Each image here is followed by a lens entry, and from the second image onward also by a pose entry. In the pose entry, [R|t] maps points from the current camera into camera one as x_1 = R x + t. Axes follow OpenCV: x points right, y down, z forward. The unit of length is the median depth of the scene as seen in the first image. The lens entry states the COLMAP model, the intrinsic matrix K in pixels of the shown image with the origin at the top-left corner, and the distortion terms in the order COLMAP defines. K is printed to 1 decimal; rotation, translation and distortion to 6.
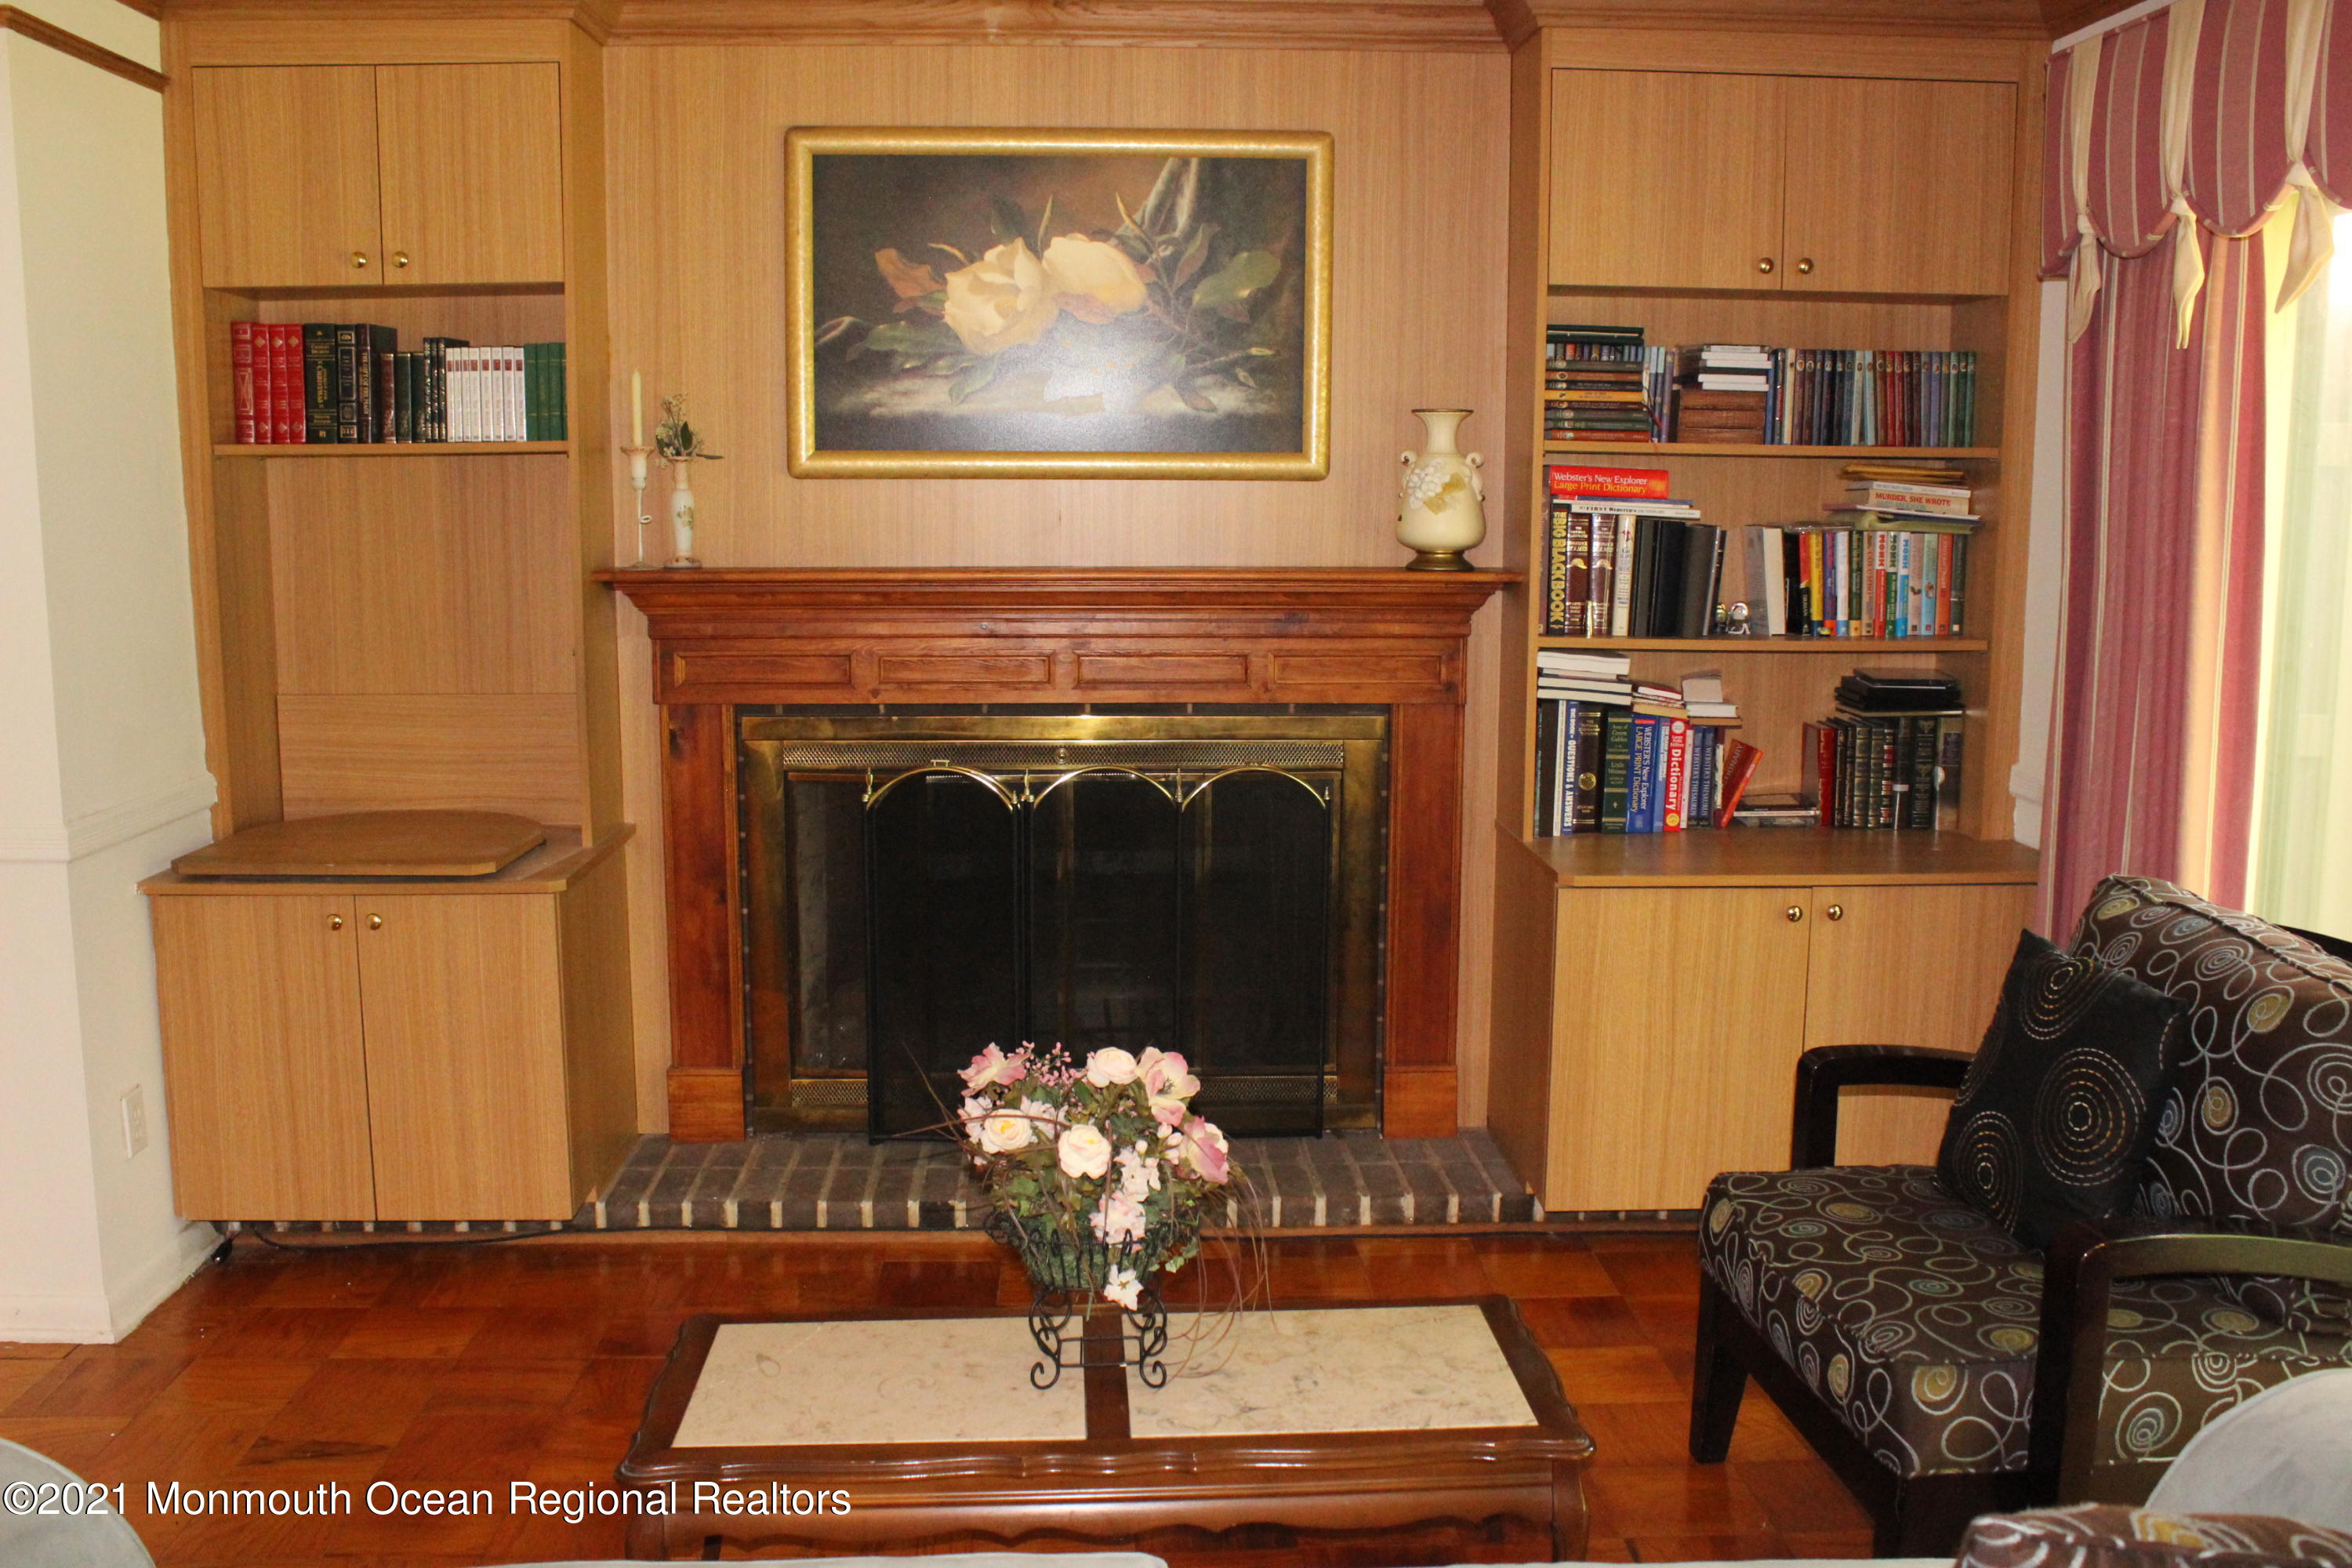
lens RADIAL K [[2103.3, 0, 1171.2], [0, 2103.3, 786.1], [0, 0, 1]] dist [-0.119244, 0.044760]
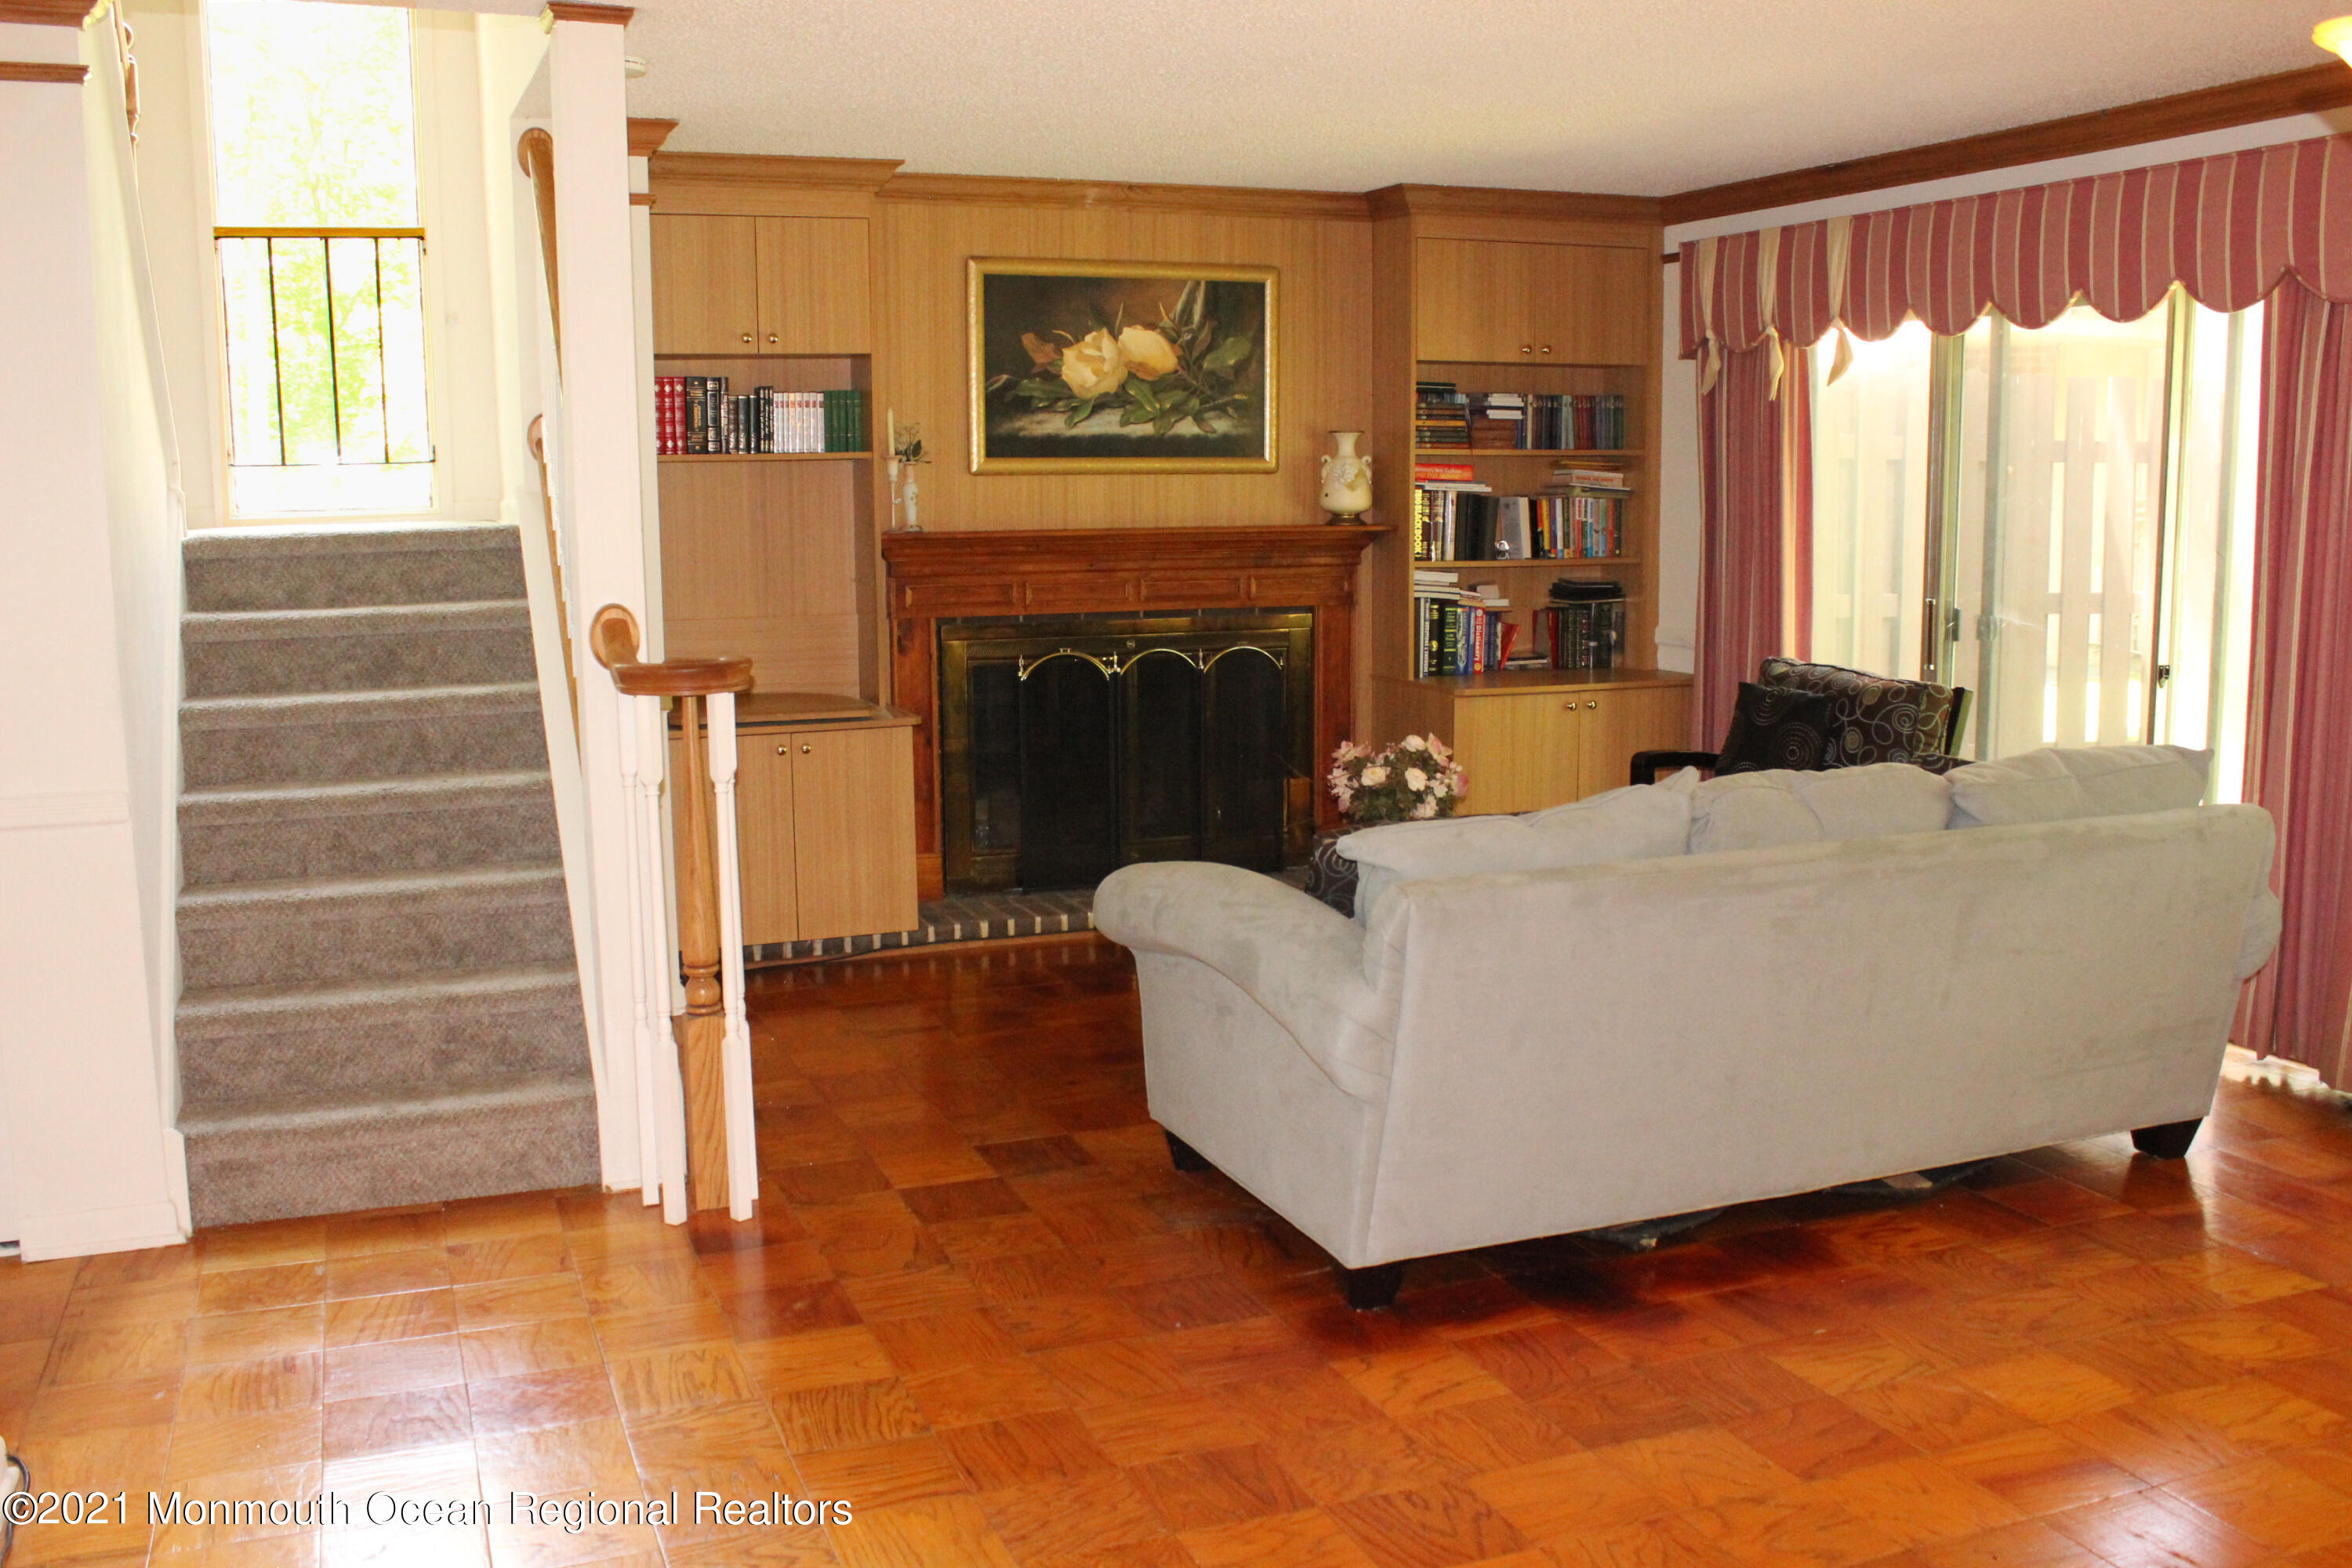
lens RADIAL K [[2103.3, 0, 1176.5], [0, 2103.3, 782.2], [0, 0, 1]] dist [-0.119244, 0.044760]
pose [[0.944638, -0.058175, 0.322917, -0.570936], [0.058425, 0.998252, 0.008929, 0.082958], [-0.322872, 0.010432, 0.946385, -0.571797]]
